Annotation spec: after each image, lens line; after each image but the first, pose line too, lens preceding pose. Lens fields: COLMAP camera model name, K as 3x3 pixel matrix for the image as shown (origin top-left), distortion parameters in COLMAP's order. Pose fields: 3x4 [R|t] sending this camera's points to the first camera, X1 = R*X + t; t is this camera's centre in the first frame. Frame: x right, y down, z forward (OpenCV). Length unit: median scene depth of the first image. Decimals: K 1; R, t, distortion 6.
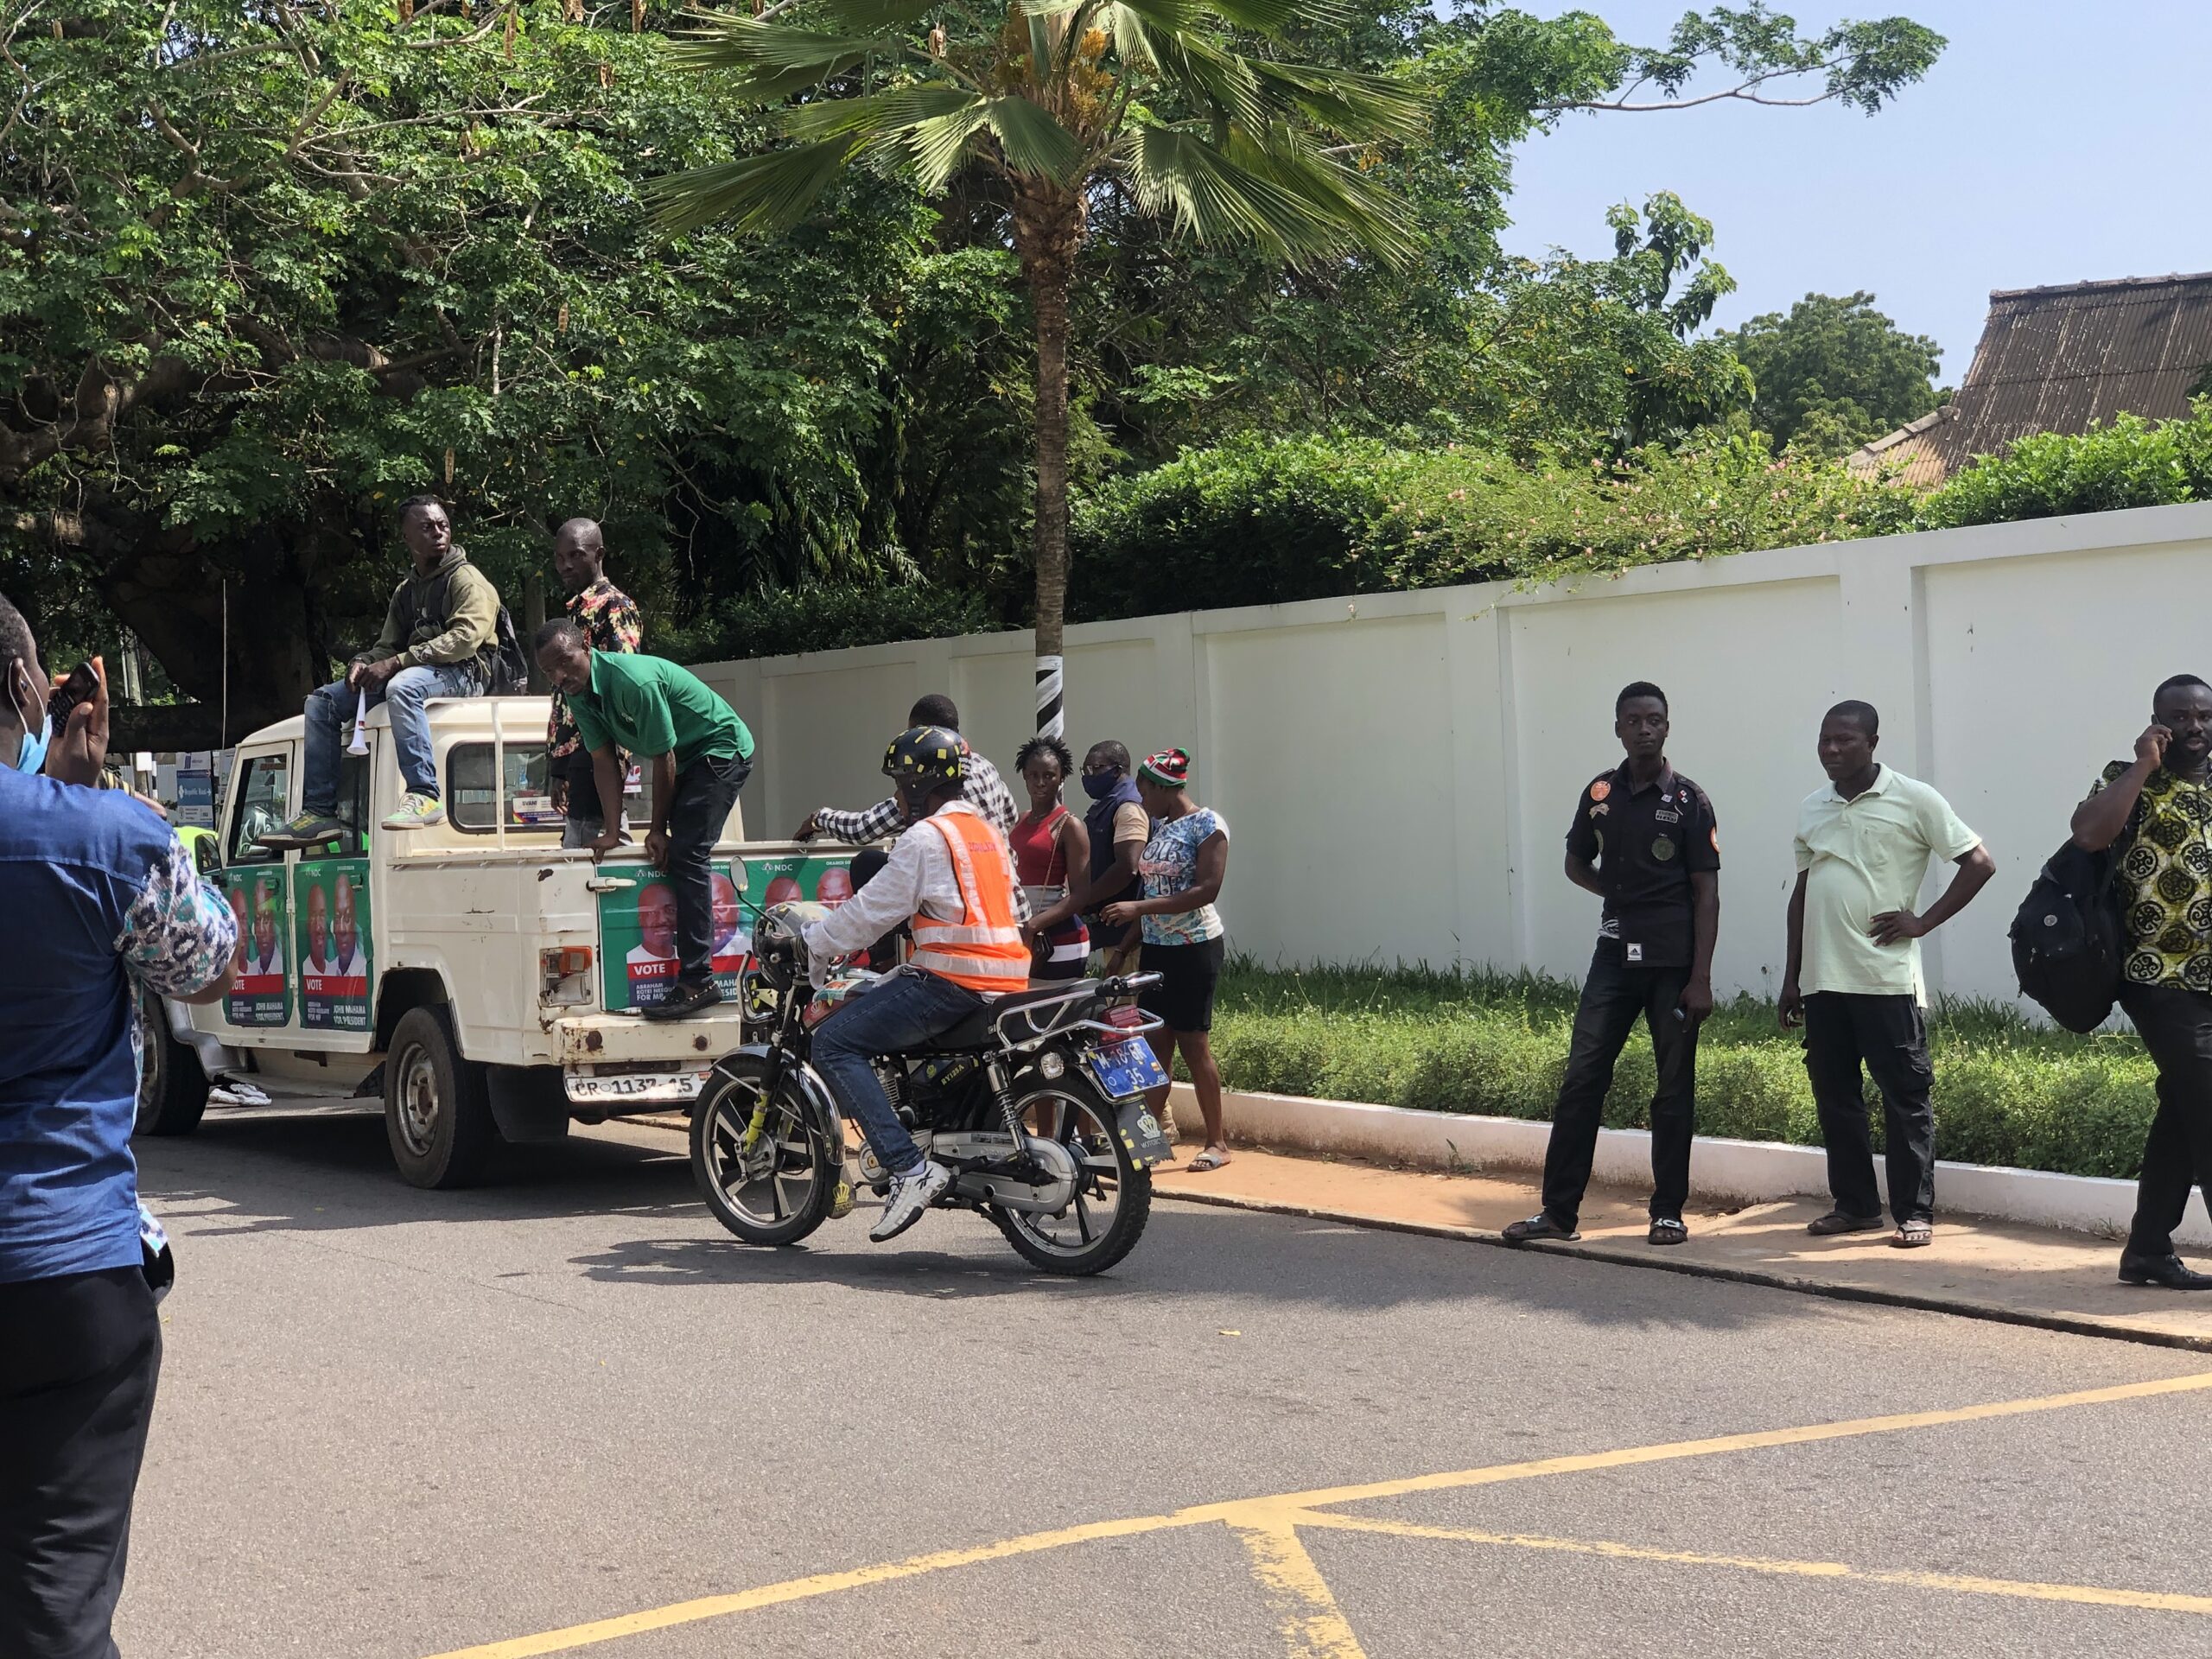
lens RADIAL K [[3179.0, 0, 1106.0], [0, 3179.0, 829.5], [0, 0, 1]] dist [0.014629, 0.093516]
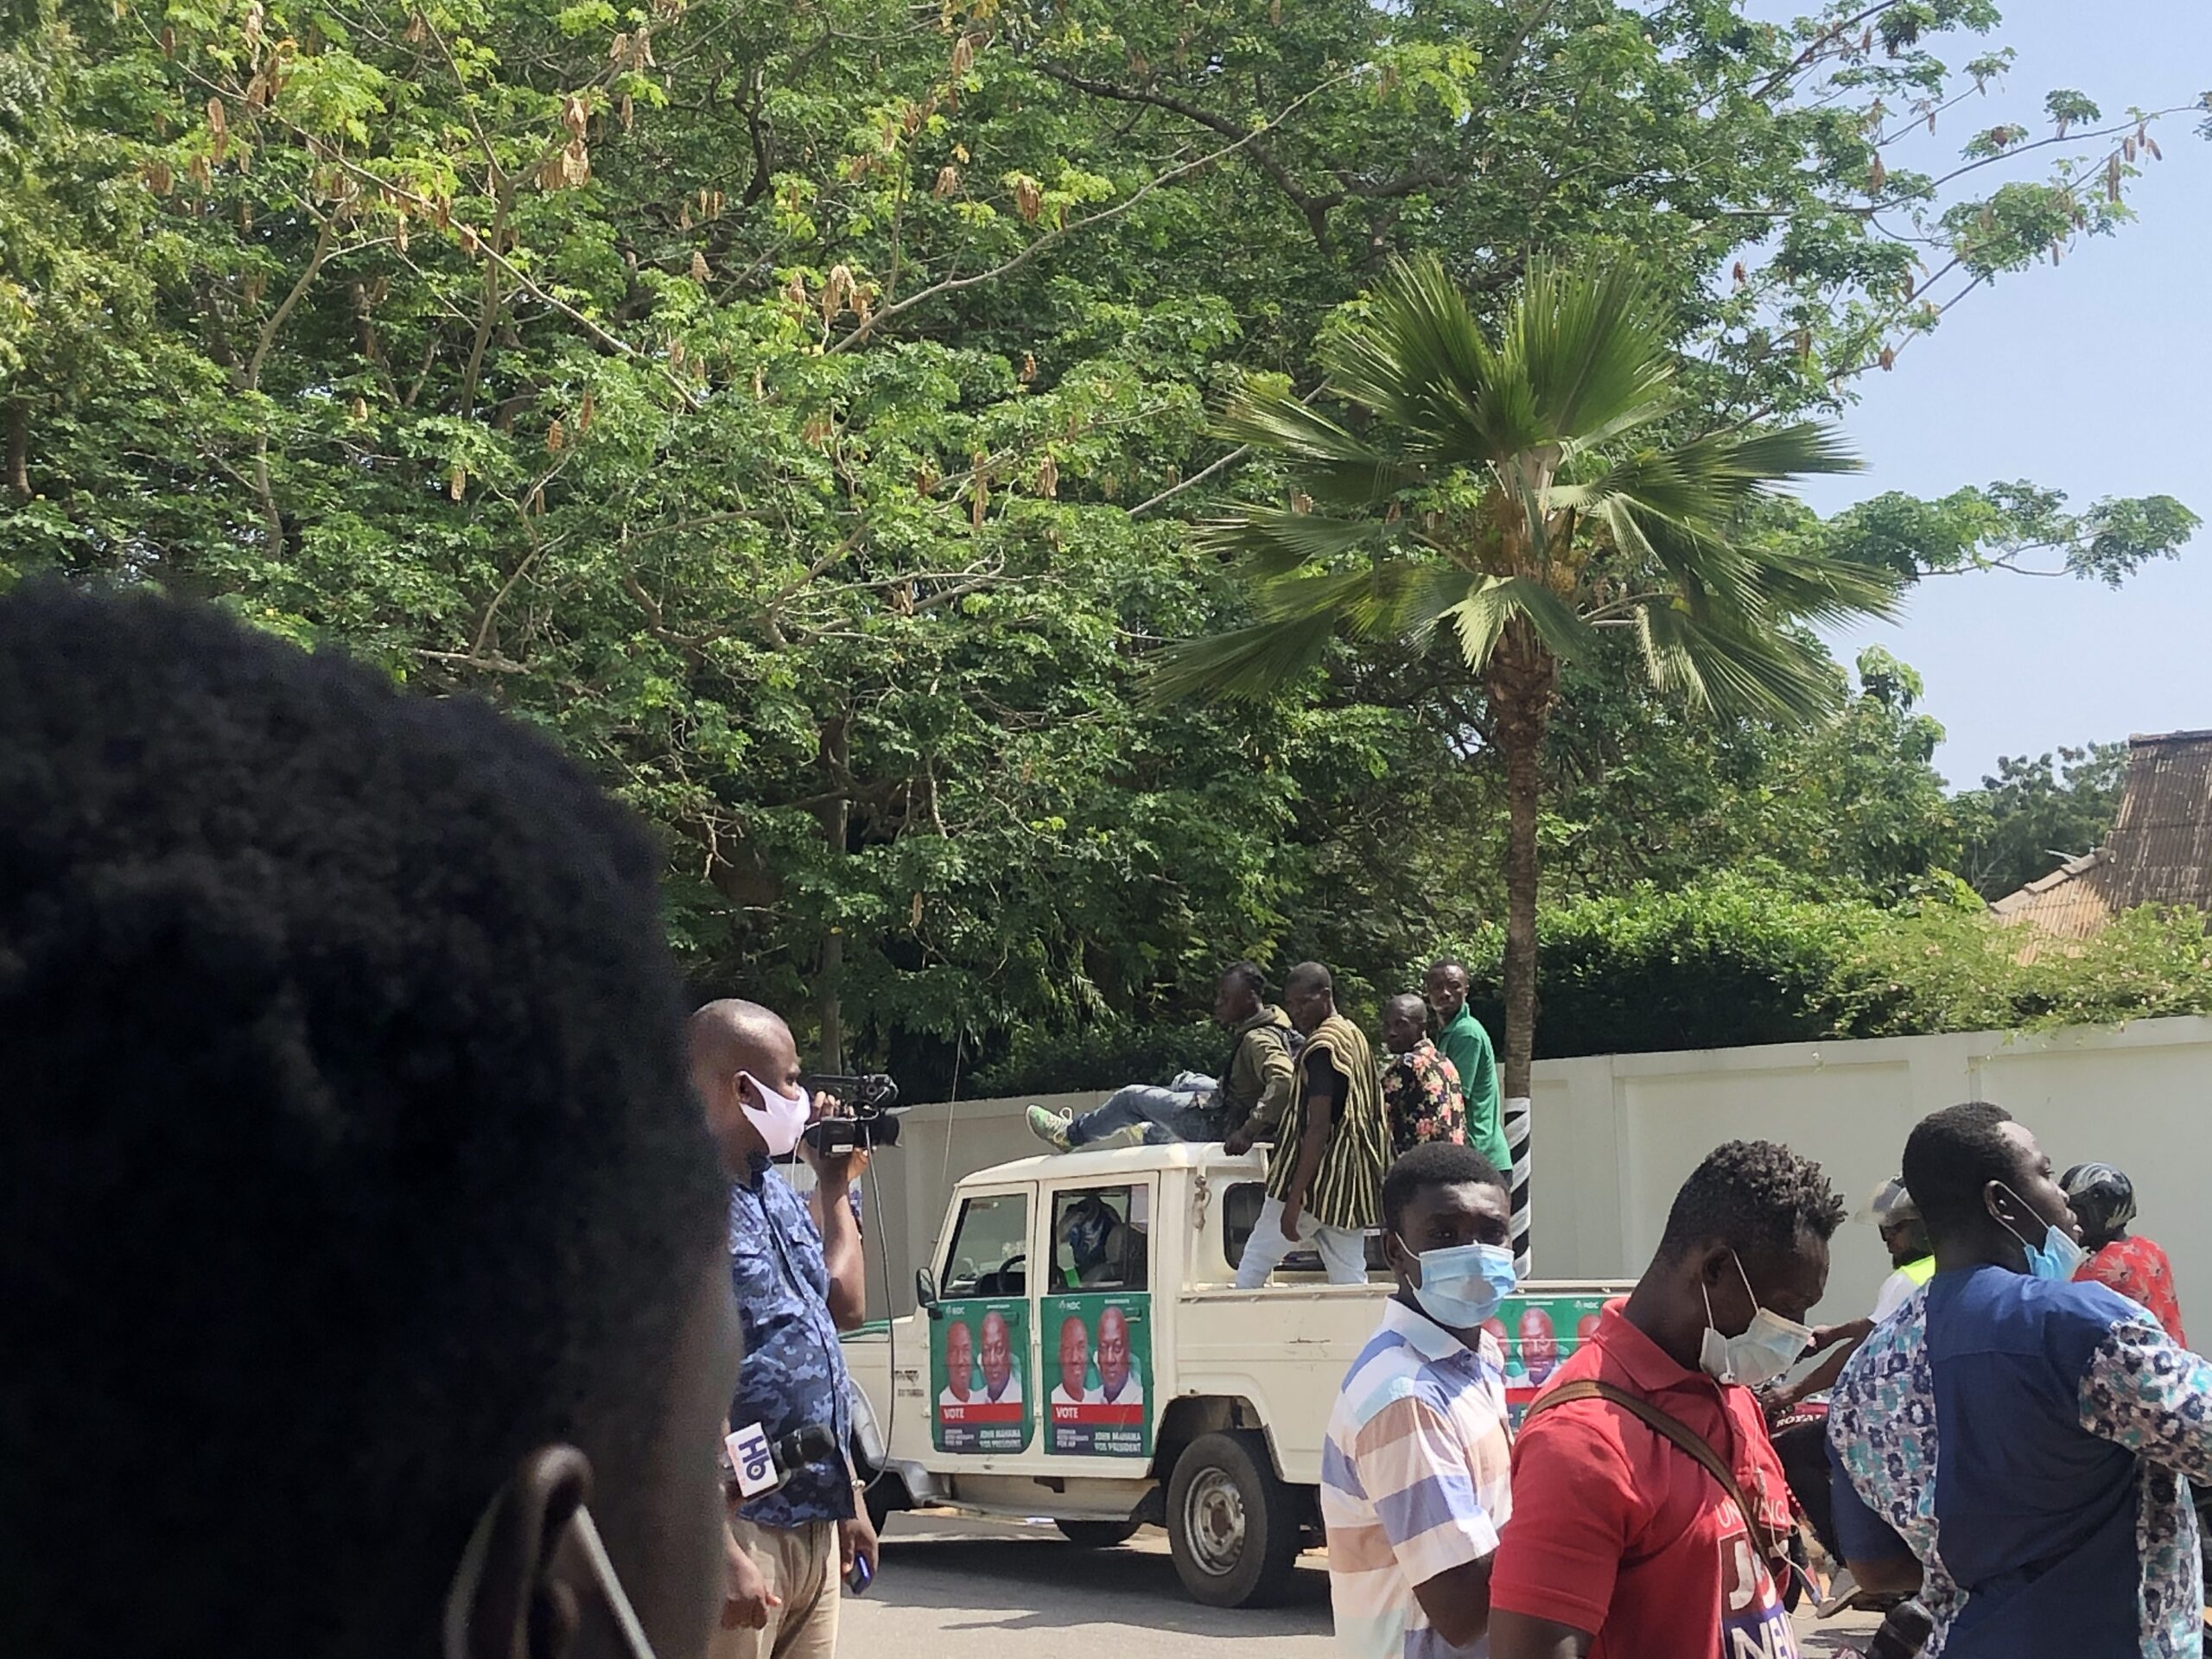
lens RADIAL K [[3347.4, 0, 1106.0], [0, 3347.4, 829.5], [0, 0, 1]] dist [0.033260, 0.143543]
pose [[0.998670, 0.009335, 0.050706, -0.209924], [-0.002764, 0.991752, -0.128140, -0.000687], [-0.051484, 0.127829, 0.990459, -0.094792]]
